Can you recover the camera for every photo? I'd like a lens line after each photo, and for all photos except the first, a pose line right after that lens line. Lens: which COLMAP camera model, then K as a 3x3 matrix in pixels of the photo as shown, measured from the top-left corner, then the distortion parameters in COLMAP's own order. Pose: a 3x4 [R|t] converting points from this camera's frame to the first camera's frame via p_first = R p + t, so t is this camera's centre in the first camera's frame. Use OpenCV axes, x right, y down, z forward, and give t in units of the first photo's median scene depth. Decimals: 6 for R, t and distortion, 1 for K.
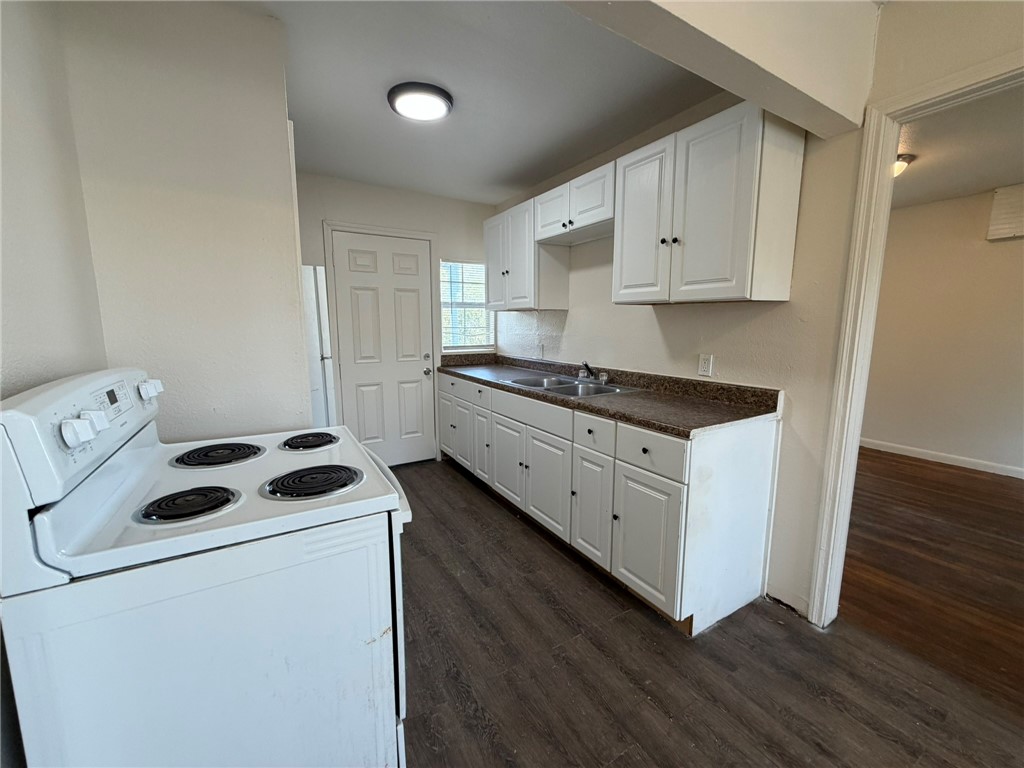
lens RADIAL K [[410.2, 0, 511.2], [0, 410.2, 383.1], [0, 0, 1]] dist [0.001865, -0.000312]
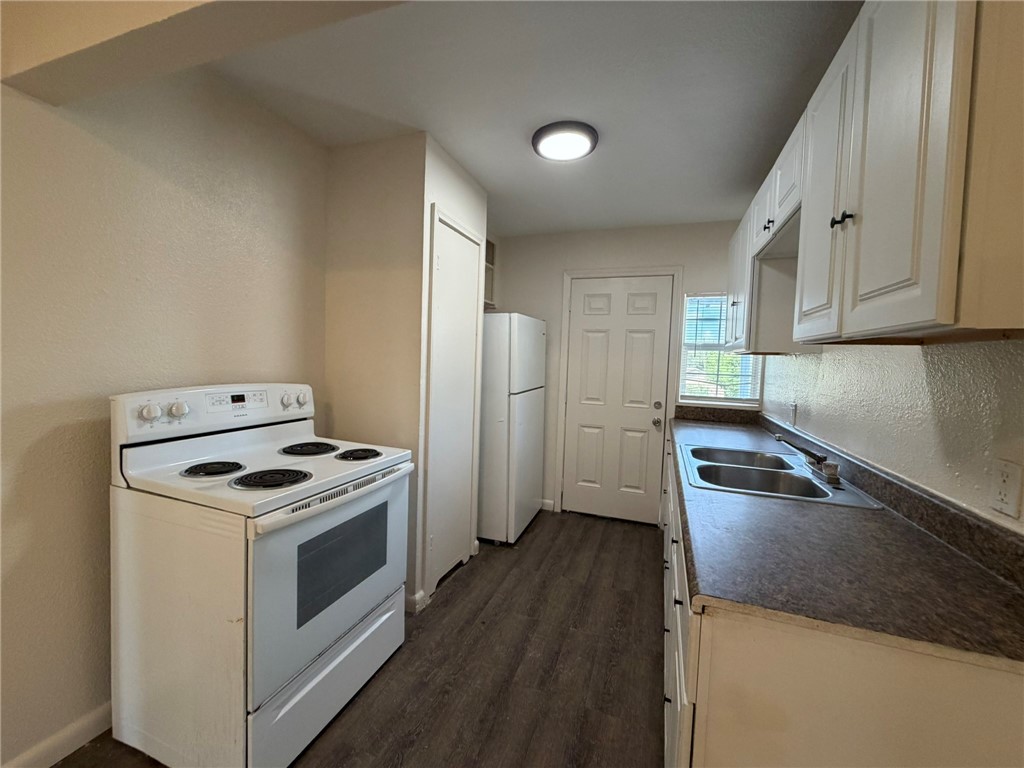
lens RADIAL K [[410.2, 0, 510.1], [0, 410.2, 382.9], [0, 0, 1]] dist [0.001865, -0.000312]
pose [[0.627202, 0.065416, -0.776104, 0.458394], [-0.145393, 0.988784, -0.034156, -0.059220], [0.765165, 0.134262, 0.629679, 0.334772]]
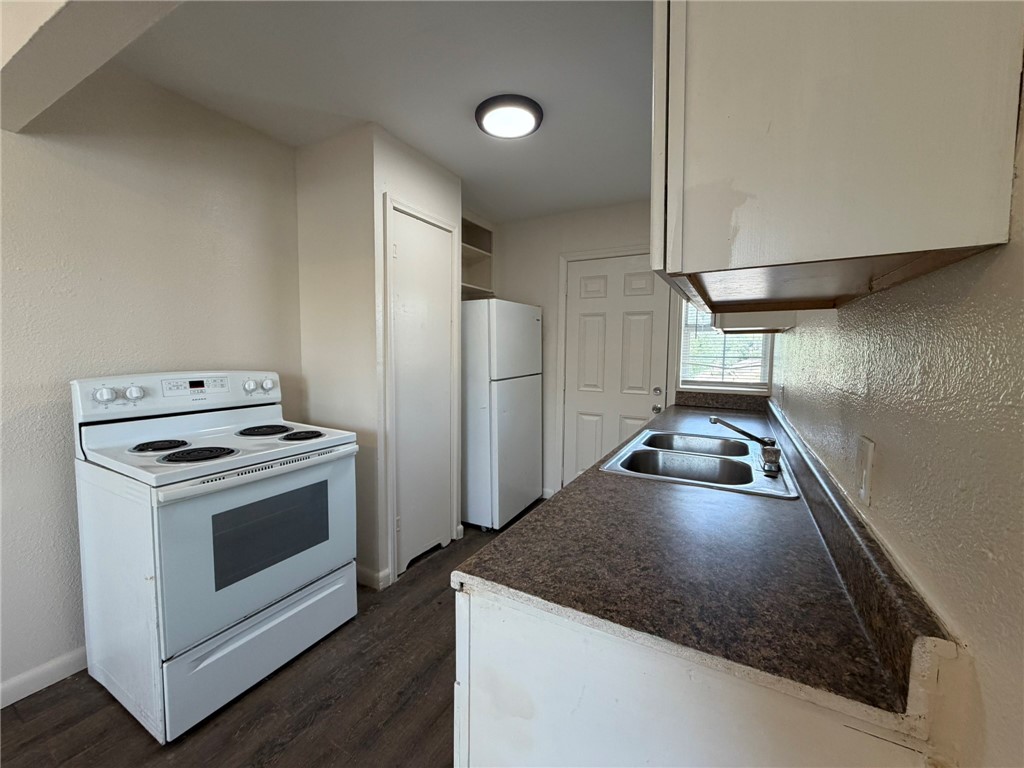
lens RADIAL K [[410.2, 0, 509.8], [0, 410.2, 383.3], [0, 0, 1]] dist [0.001865, -0.000312]
pose [[0.502203, 0.073142, -0.861651, 0.594252], [-0.133900, 0.990976, 0.006078, -0.075154], [0.854320, 0.112322, 0.507465, 0.545418]]
